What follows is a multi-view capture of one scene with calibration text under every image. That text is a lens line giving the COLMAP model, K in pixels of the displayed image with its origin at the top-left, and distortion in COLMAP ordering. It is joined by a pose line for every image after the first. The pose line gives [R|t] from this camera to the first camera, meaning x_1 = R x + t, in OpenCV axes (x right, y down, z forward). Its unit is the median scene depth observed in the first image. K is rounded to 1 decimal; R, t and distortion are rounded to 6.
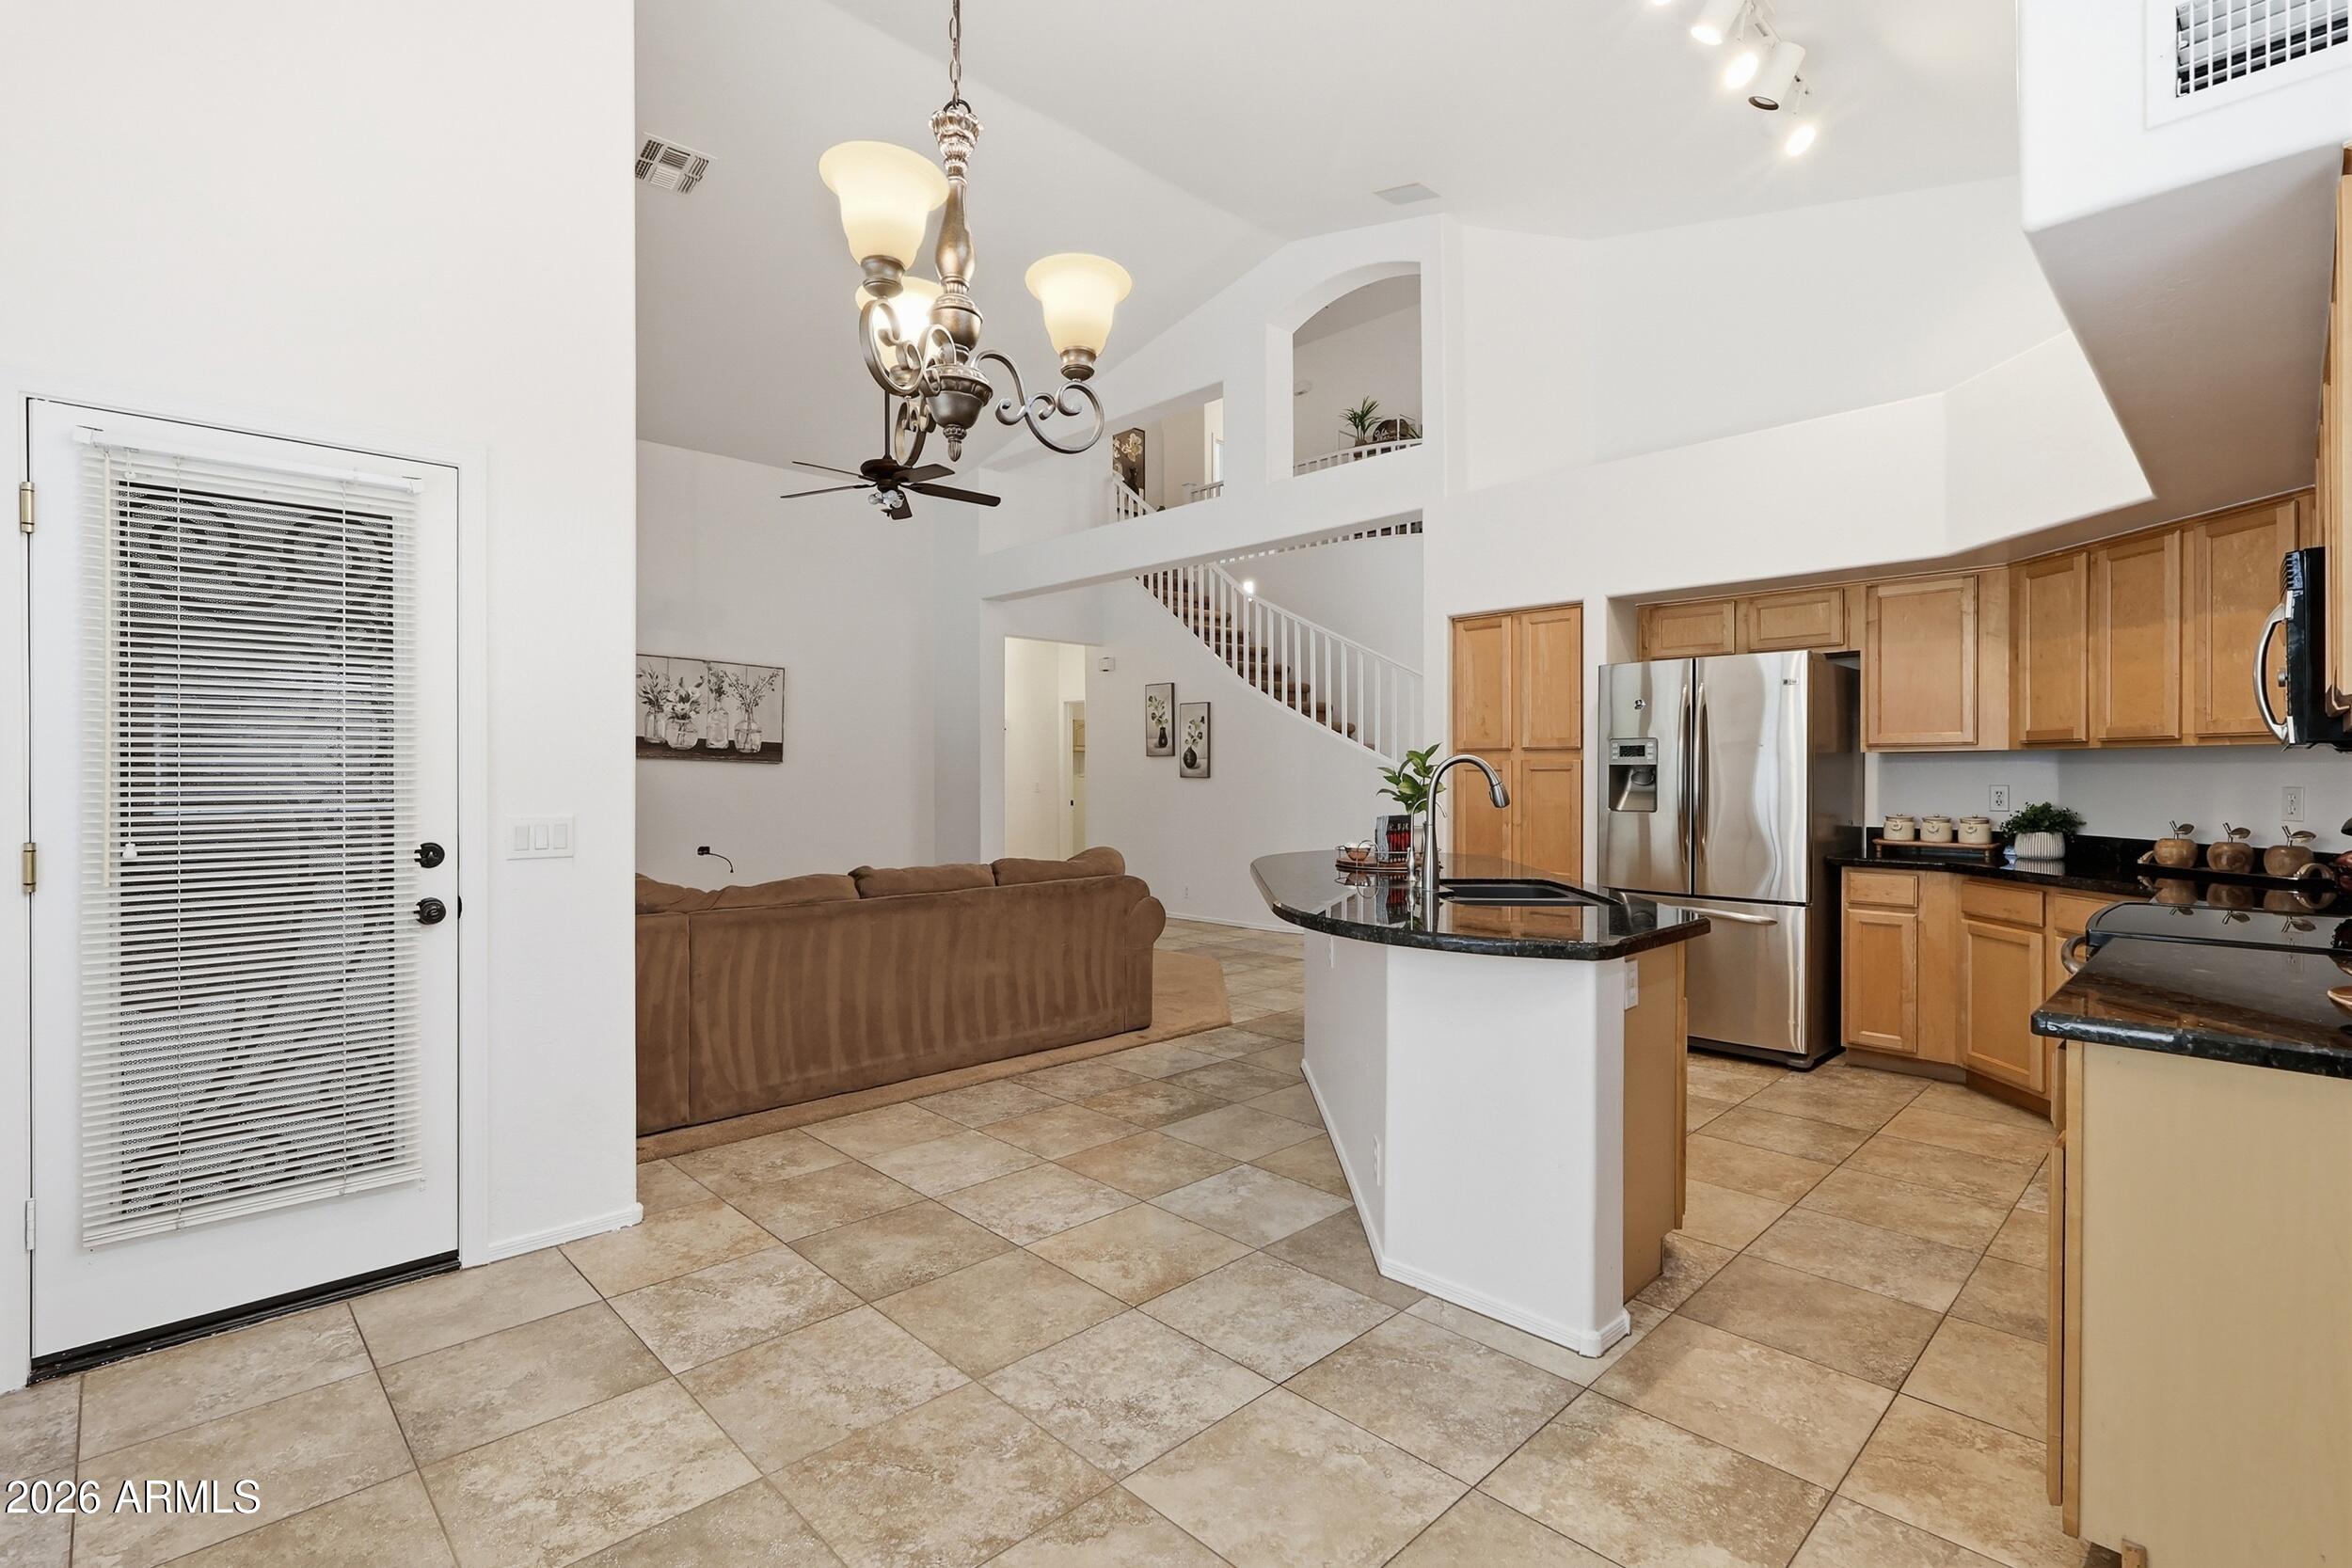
lens RADIAL K [[1093.8, 0, 1169.5], [0, 1093.8, 776.9], [0, 0, 1]] dist [-0.000508, 0.001974]
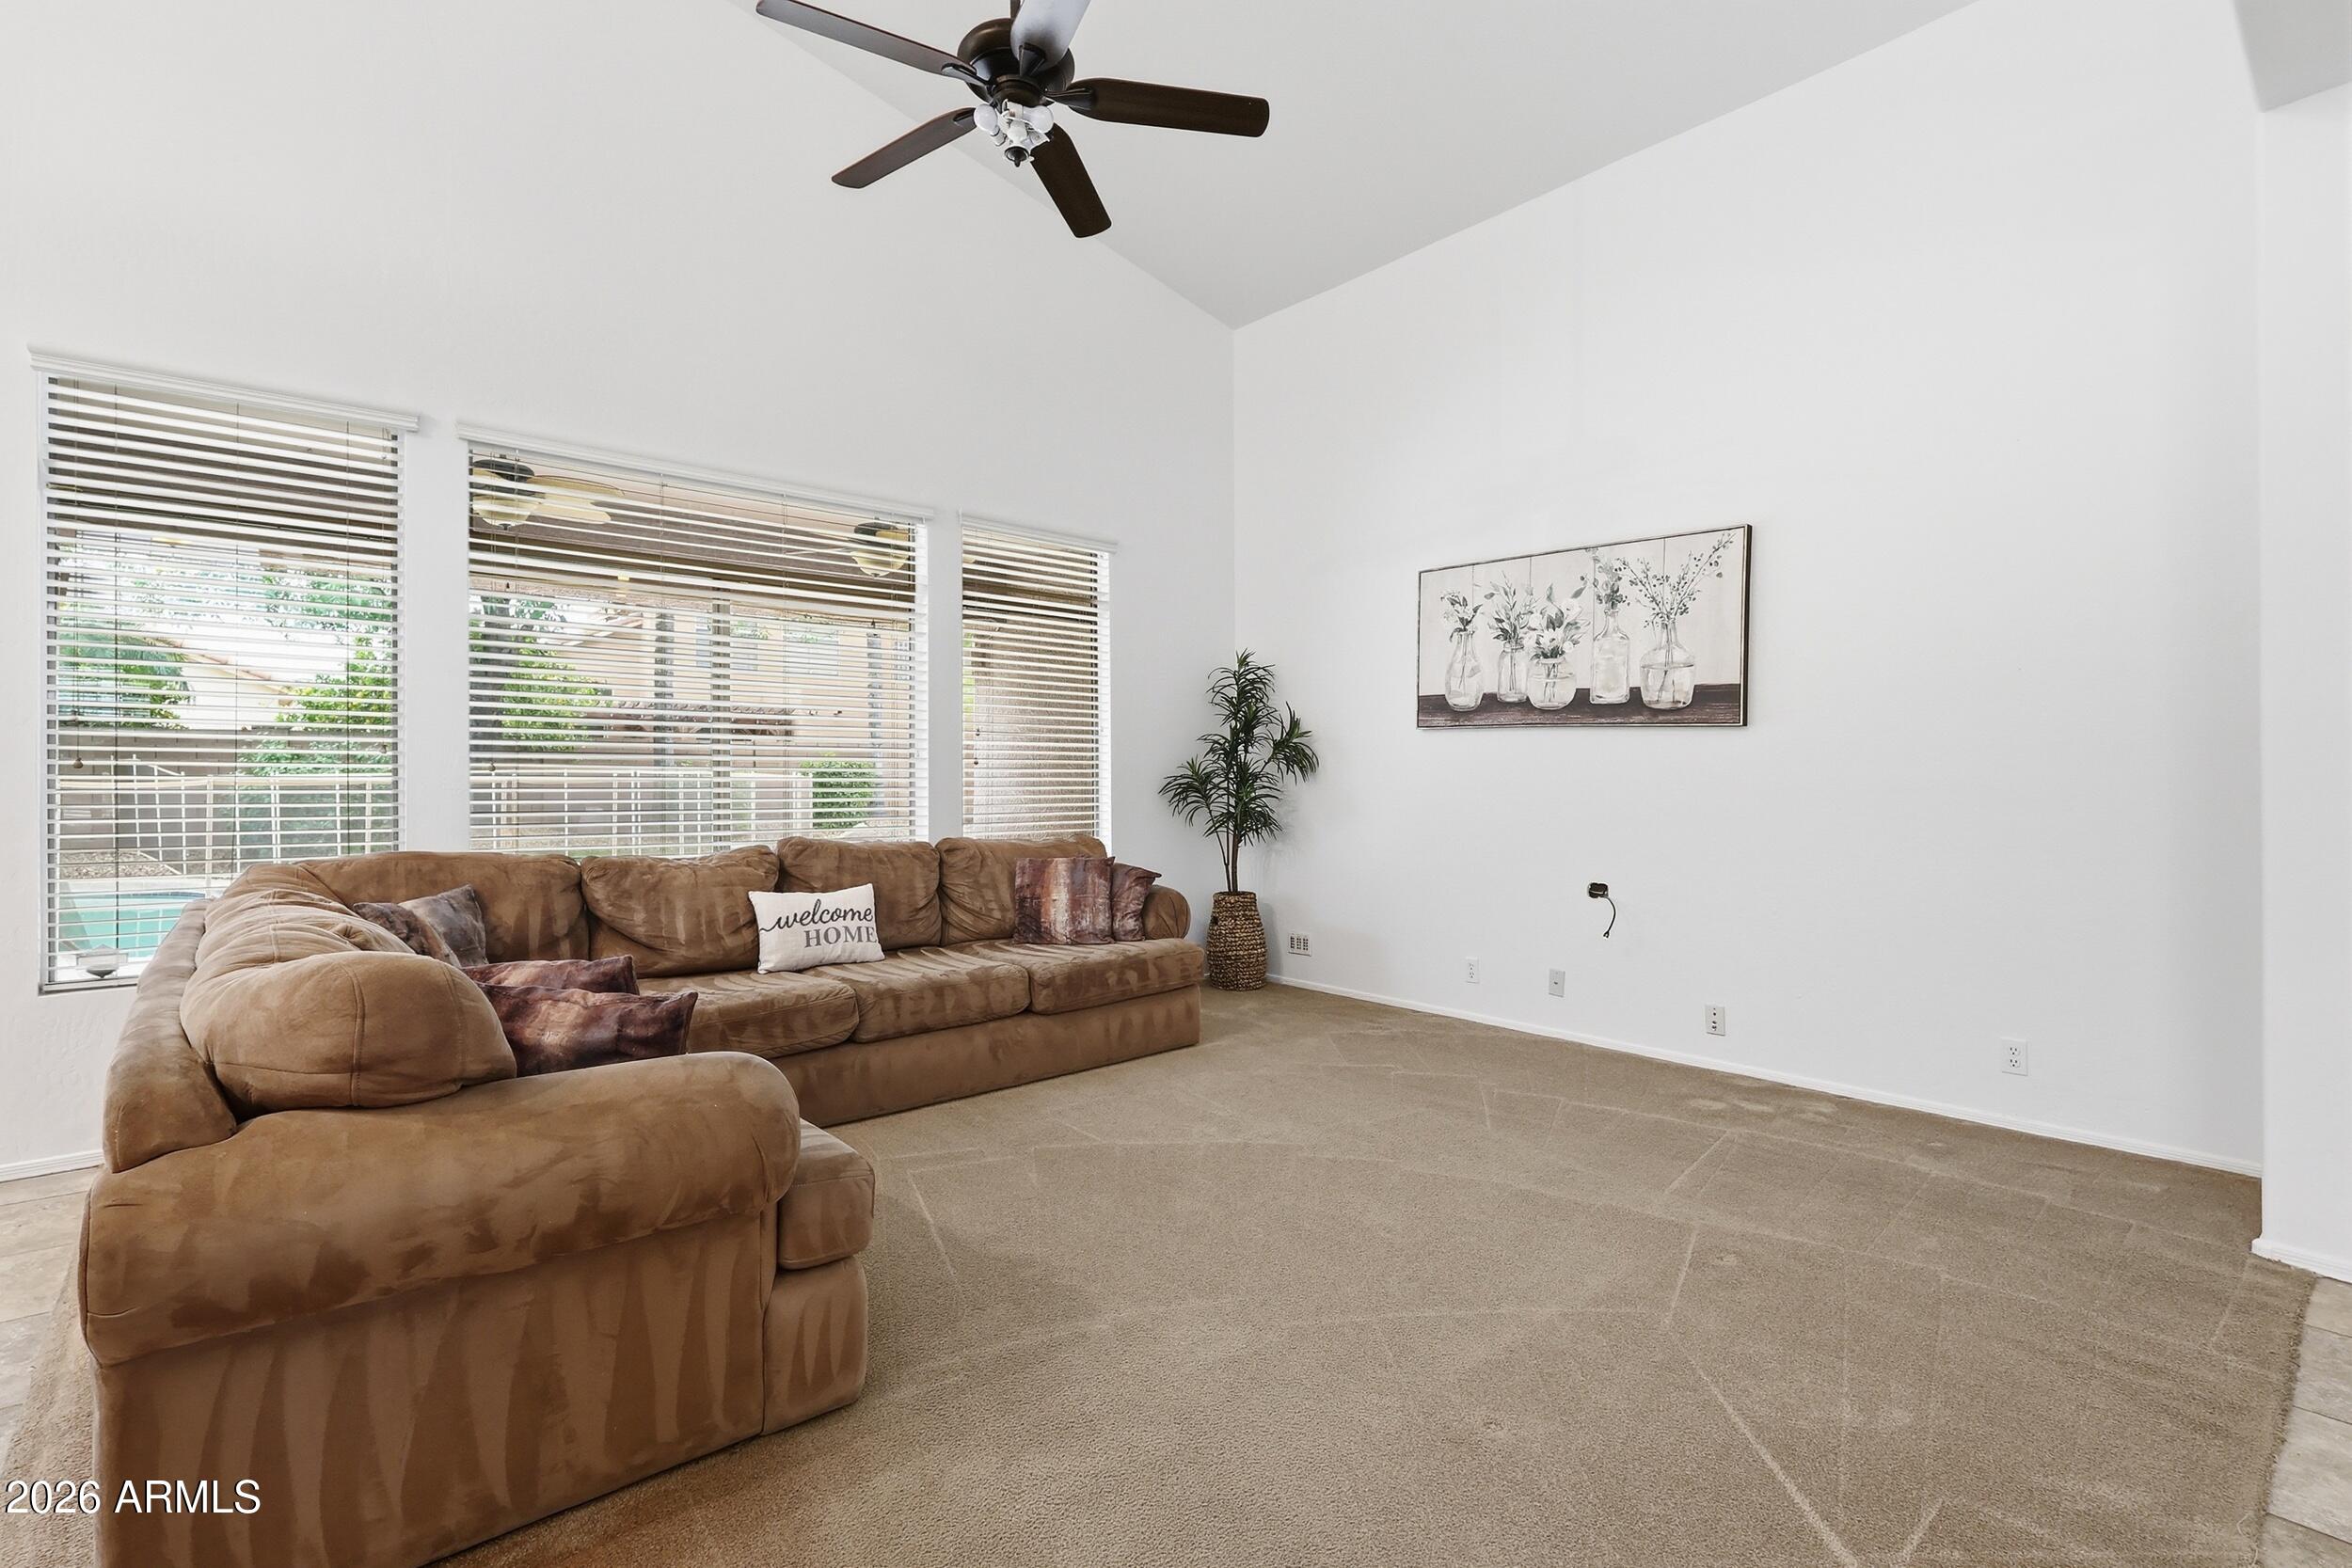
lens RADIAL K [[1093.7, 0, 1168.3], [0, 1093.7, 778.1], [0, 0, 1]] dist [-0.003572, 0.000864]
pose [[-0.050065, 0.001442, -0.998745, 0.266614], [-0.001994, 0.999997, 0.001544, 0.020068], [0.998744, 0.002069, -0.050062, 1.548763]]
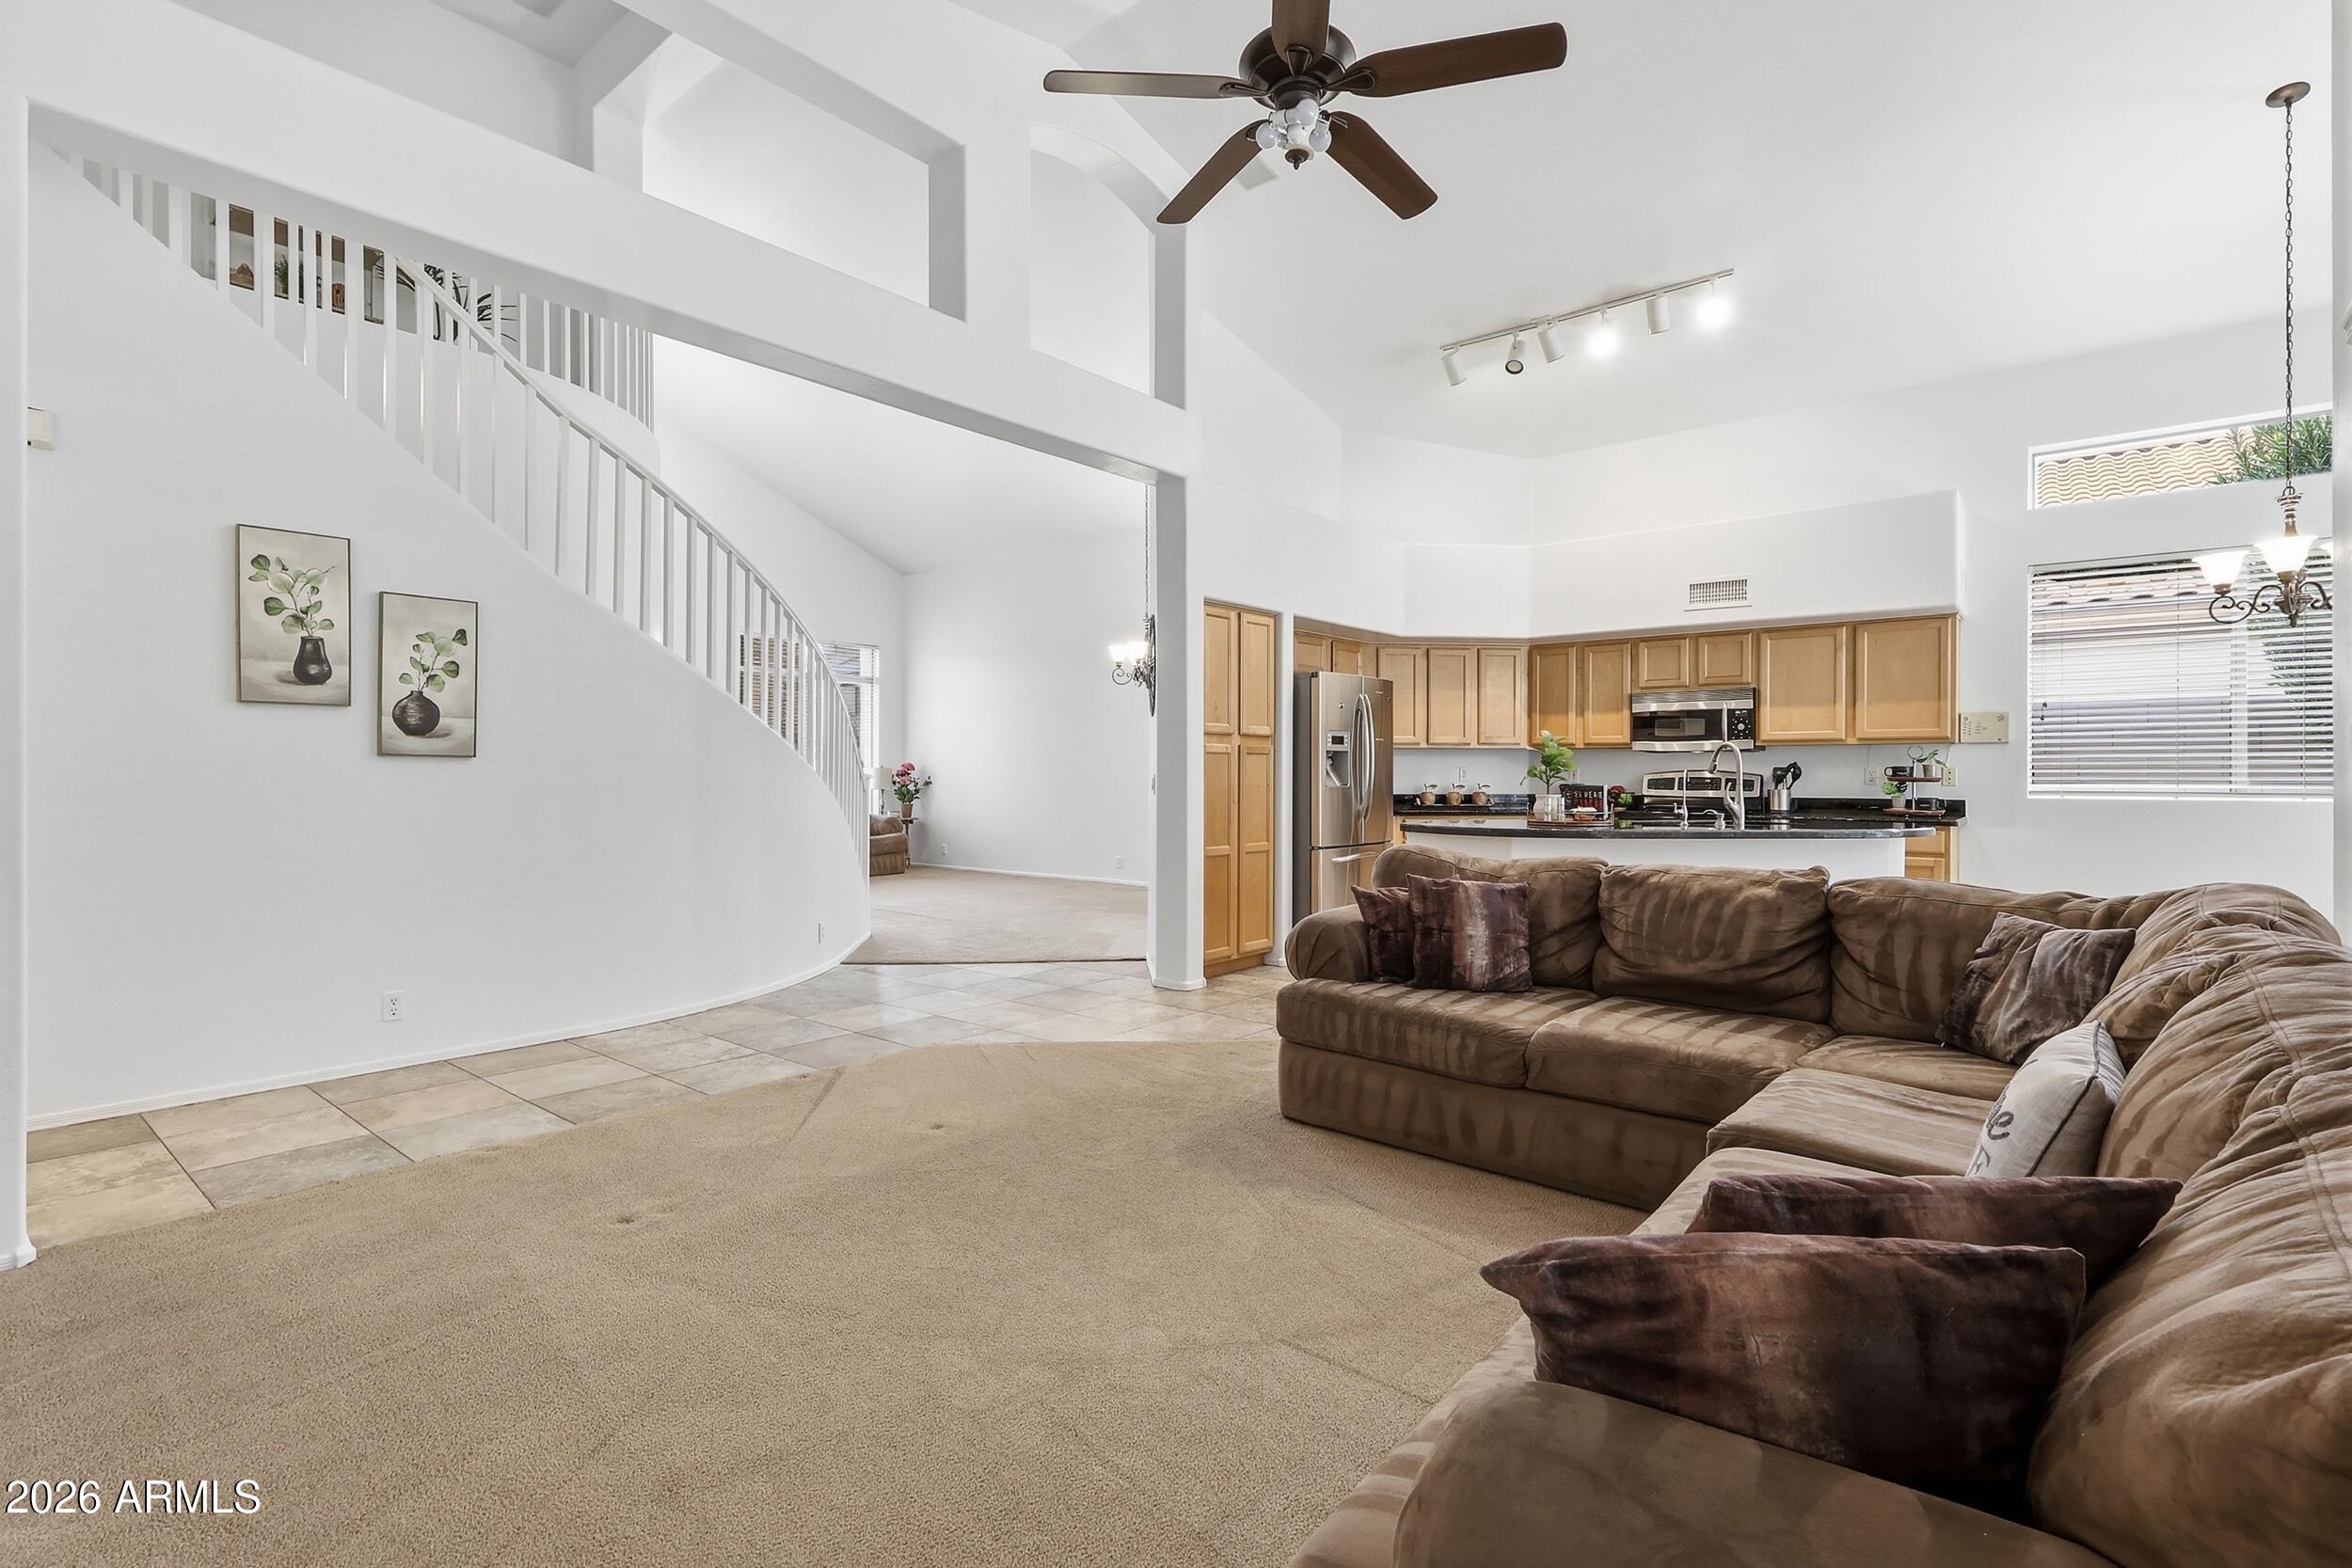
lens RADIAL K [[1093.7, 0, 1168.3], [0, 1093.7, 778.1], [0, 0, 1]] dist [-0.003572, 0.000864]
pose [[-0.103896, -0.004177, 0.994579, -1.021561], [0.003002, 0.999985, 0.004514, 0.018475], [-0.994584, 0.003455, -0.103882, 1.585385]]
